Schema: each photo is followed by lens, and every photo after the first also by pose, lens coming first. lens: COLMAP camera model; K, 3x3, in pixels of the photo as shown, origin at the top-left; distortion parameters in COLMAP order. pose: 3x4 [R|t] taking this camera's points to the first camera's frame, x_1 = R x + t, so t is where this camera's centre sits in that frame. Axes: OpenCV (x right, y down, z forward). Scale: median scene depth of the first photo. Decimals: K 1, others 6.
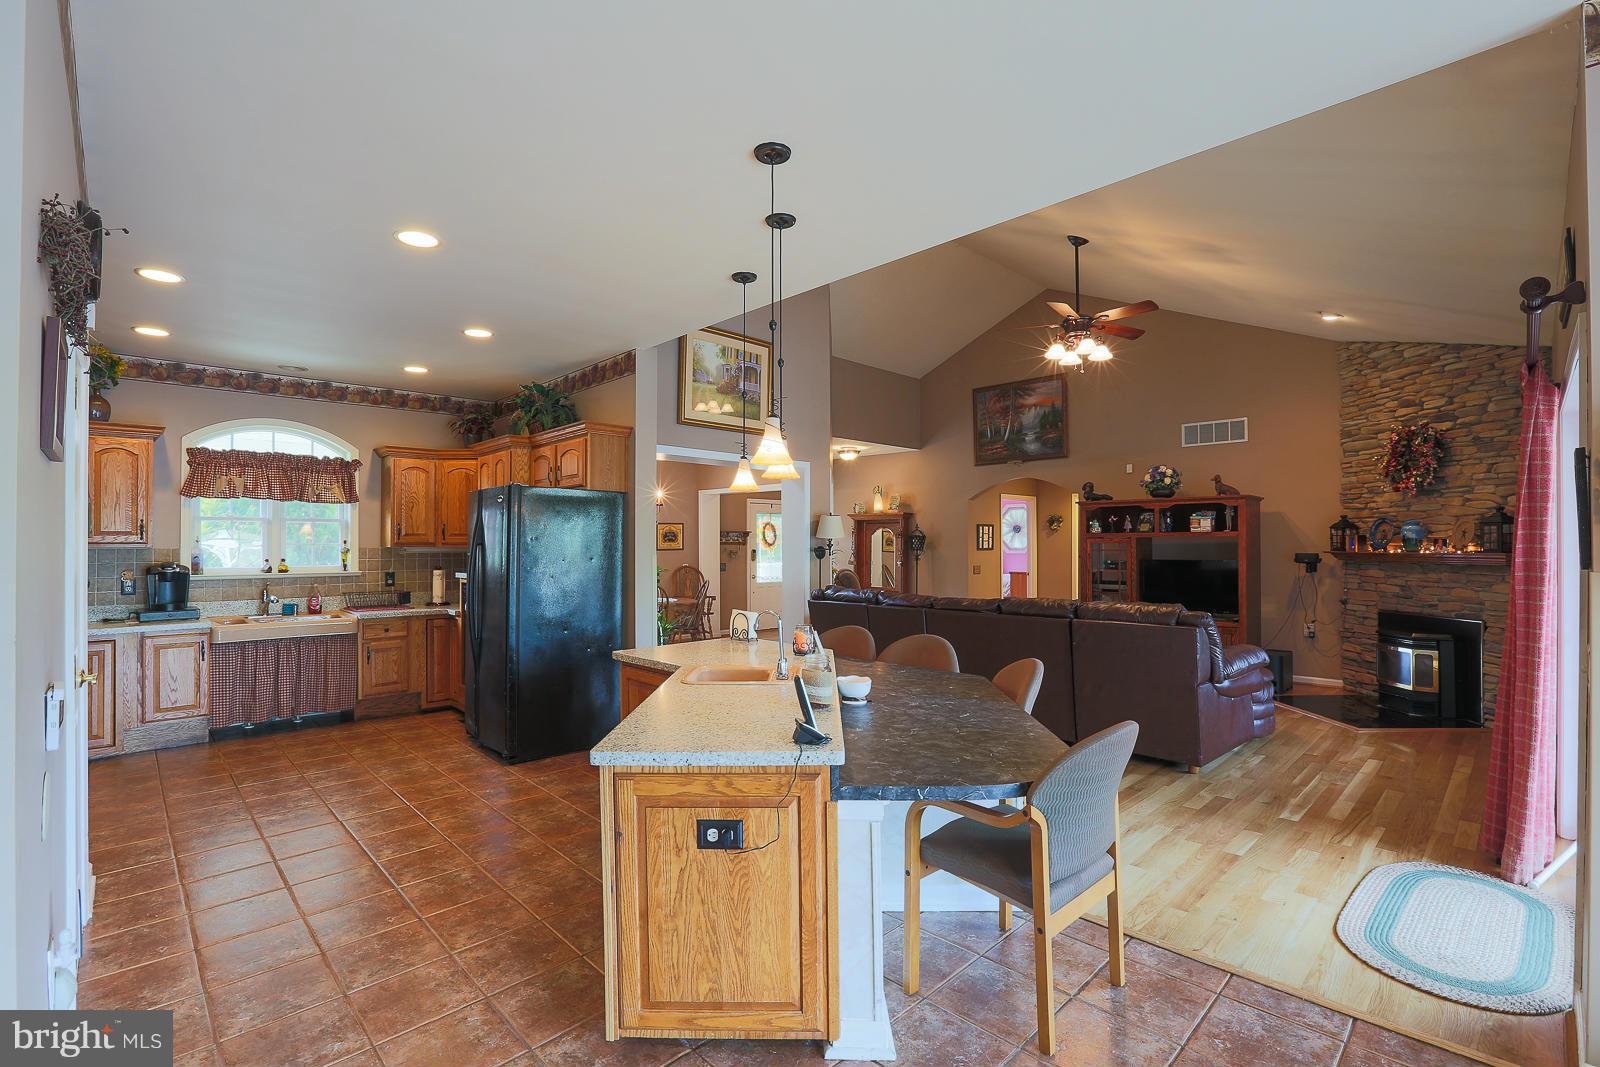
lens RADIAL K [[745.2, 0, 771.2], [0, 745.2, 533.3], [0, 0, 1]] dist [-0.043265, 0.015929]
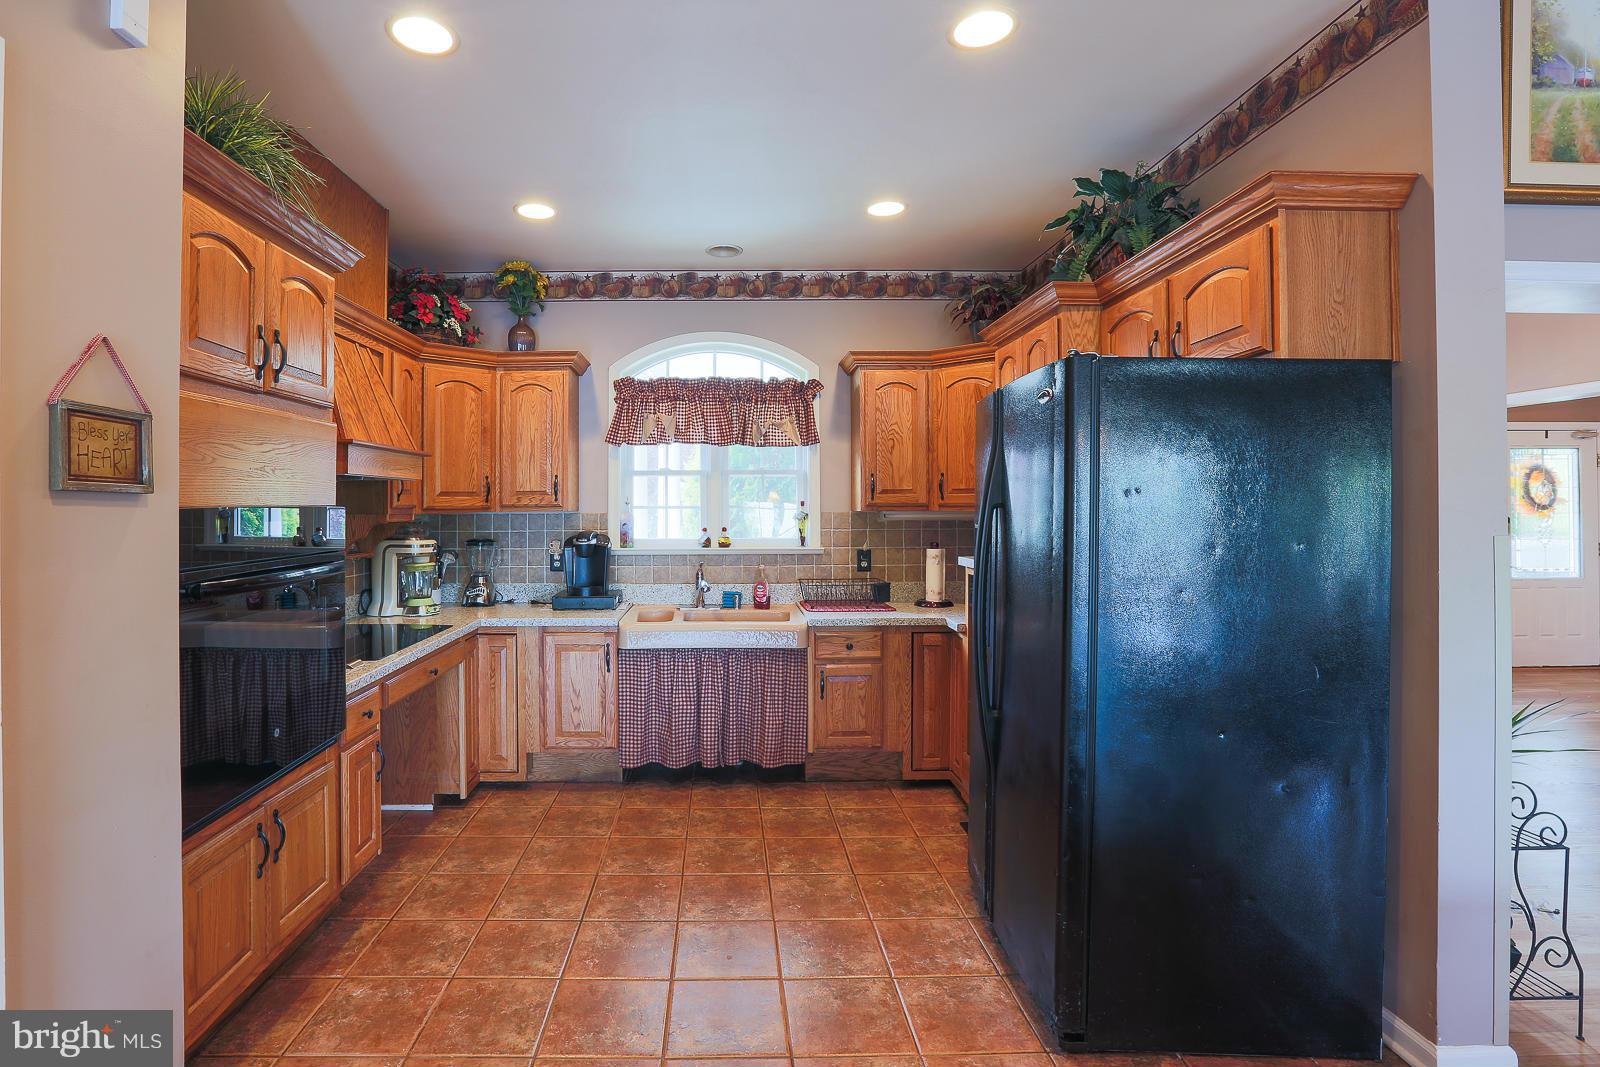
lens RADIAL K [[741.9, 0, 735.6], [0, 741.9, 507.0], [0, 0, 1]] dist [-0.024280, 0.003554]
pose [[0.747540, -0.001897, -0.664214, -0.173171], [0.010642, 0.999902, 0.009120, 0.008017], [0.664132, -0.013886, 0.747487, 0.453735]]
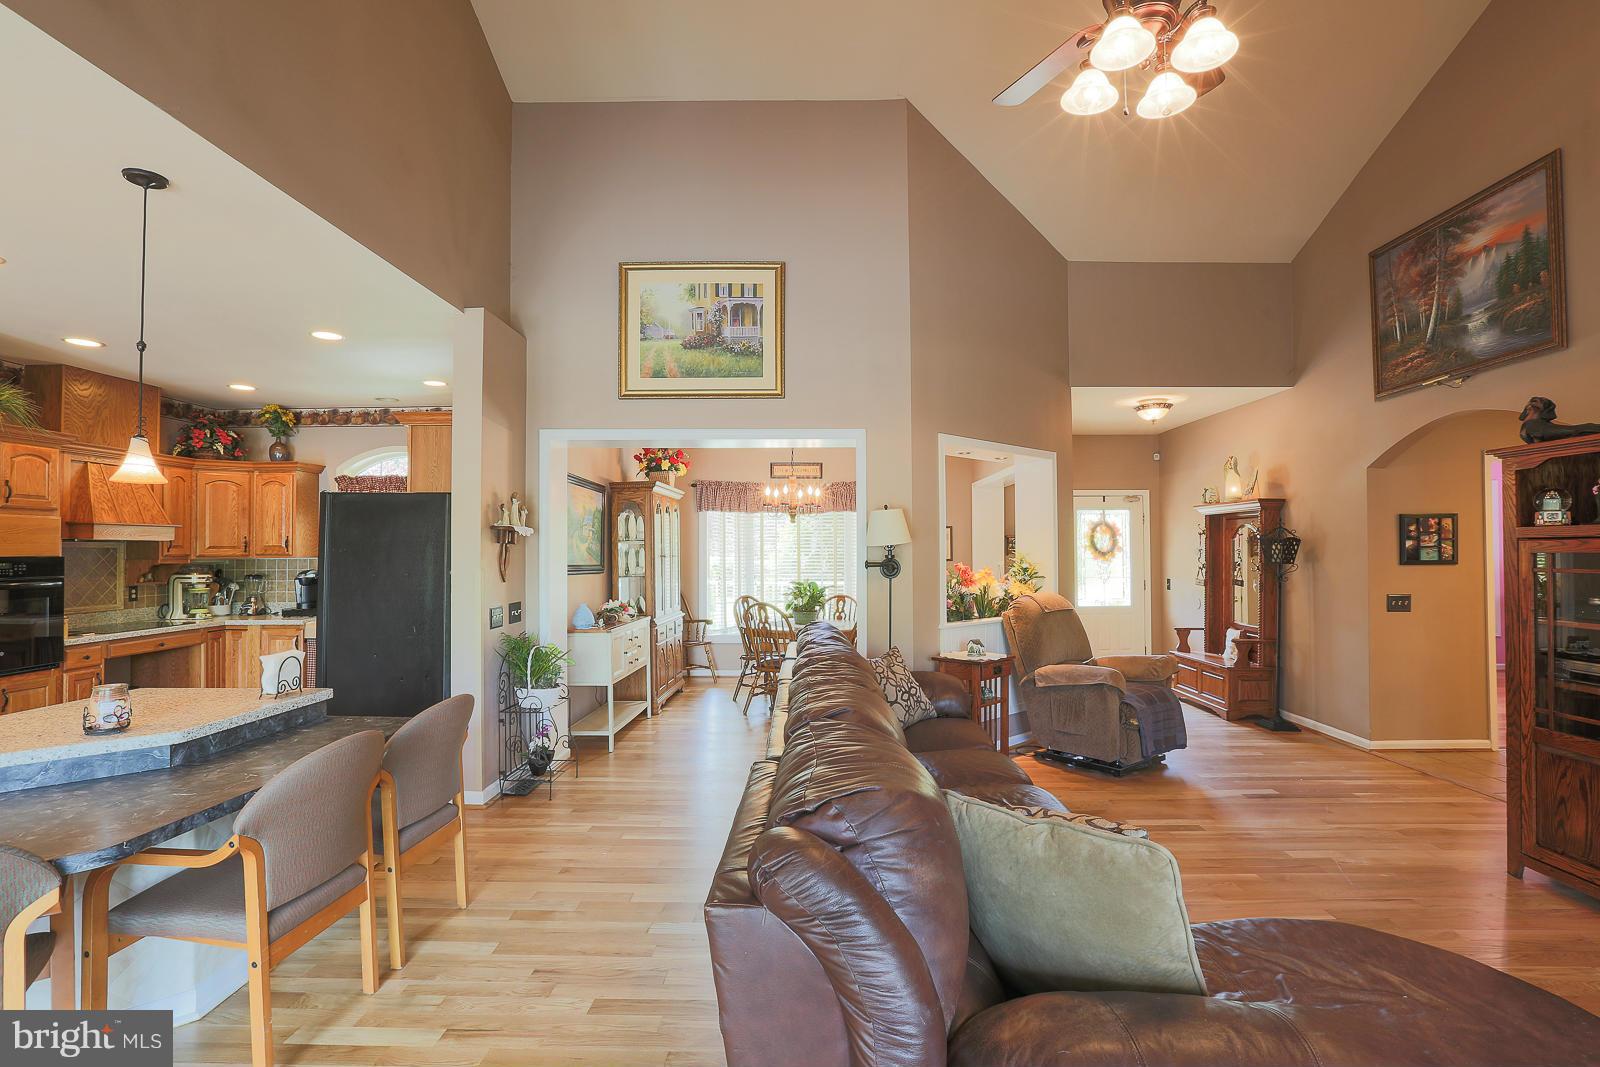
lens RADIAL K [[745.2, 0, 809.2], [0, 745.2, 535.3], [0, 0, 1]] dist [-0.043265, 0.015929]
pose [[0.719035, -0.017396, -0.694756, 0.557720], [0.012769, 0.999849, -0.011821, 0.005579], [0.694856, -0.000371, 0.719148, 0.597017]]
